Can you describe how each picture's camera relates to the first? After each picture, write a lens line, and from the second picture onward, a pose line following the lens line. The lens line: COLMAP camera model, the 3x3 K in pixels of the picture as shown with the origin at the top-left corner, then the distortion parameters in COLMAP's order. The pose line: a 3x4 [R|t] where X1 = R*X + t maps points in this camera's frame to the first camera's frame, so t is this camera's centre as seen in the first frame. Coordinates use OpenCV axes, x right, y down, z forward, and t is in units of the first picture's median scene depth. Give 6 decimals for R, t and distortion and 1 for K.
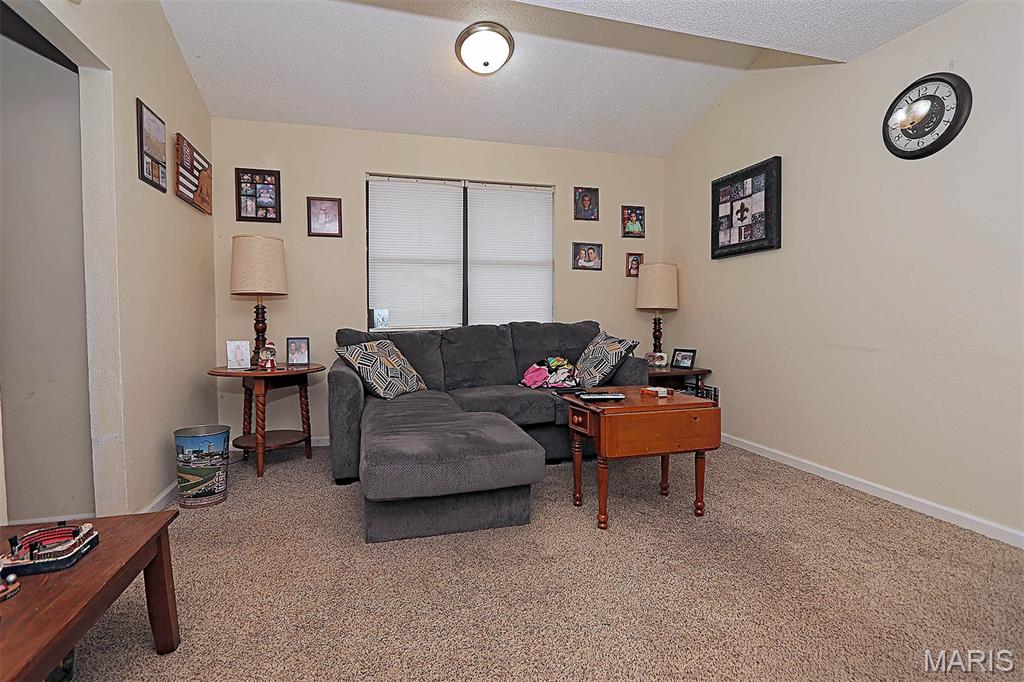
lens RADIAL K [[478.1, 0, 507.2], [0, 478.1, 335.4], [0, 0, 1]] dist [-0.018392, 0.003176]
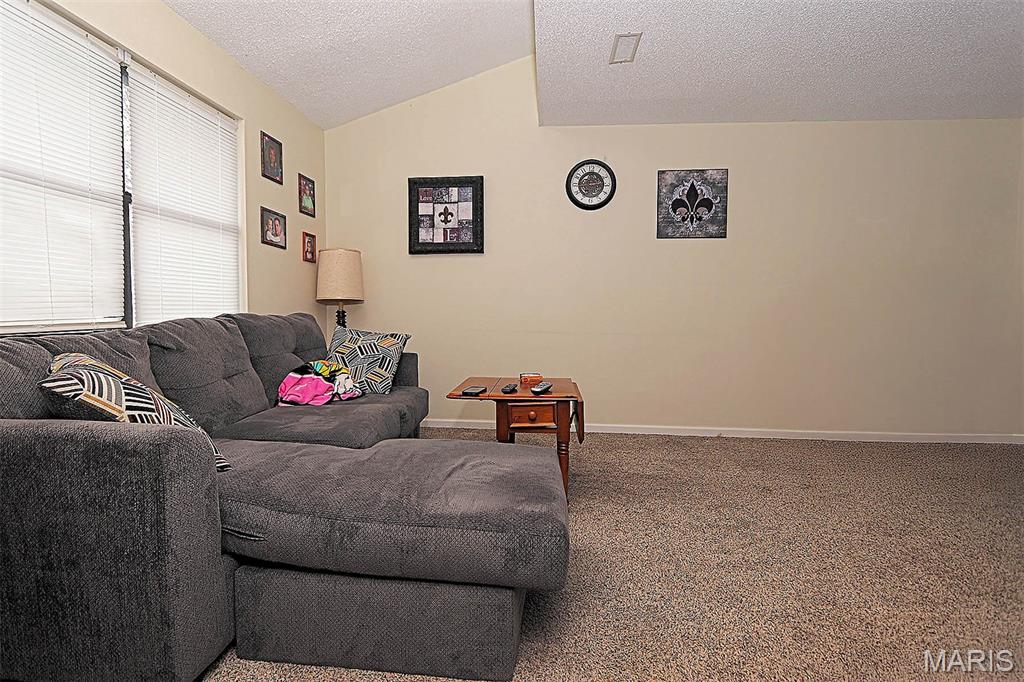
lens RADIAL K [[478.1, 0, 507.8], [0, 478.1, 339.0], [0, 0, 1]] dist [-0.018392, 0.003176]
pose [[0.363898, -0.044618, 0.930369, -0.500629], [0.031232, 0.998875, 0.035688, -0.005775], [-0.930915, 0.016071, 0.364882, 0.459040]]
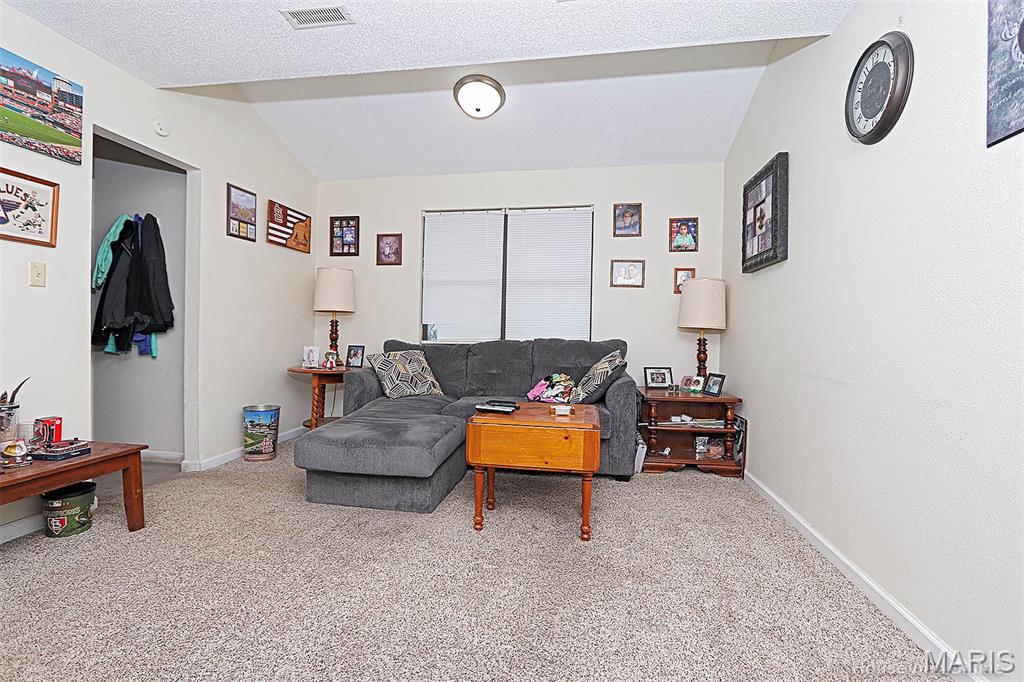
lens RADIAL K [[478.1, 0, 508.6], [0, 478.1, 336.0], [0, 0, 1]] dist [-0.018392, 0.003176]
pose [[0.899711, 0.024920, -0.435773, 0.459164], [-0.038847, 0.998979, -0.023077, -0.006979], [0.434753, 0.037691, 0.899761, 0.025698]]
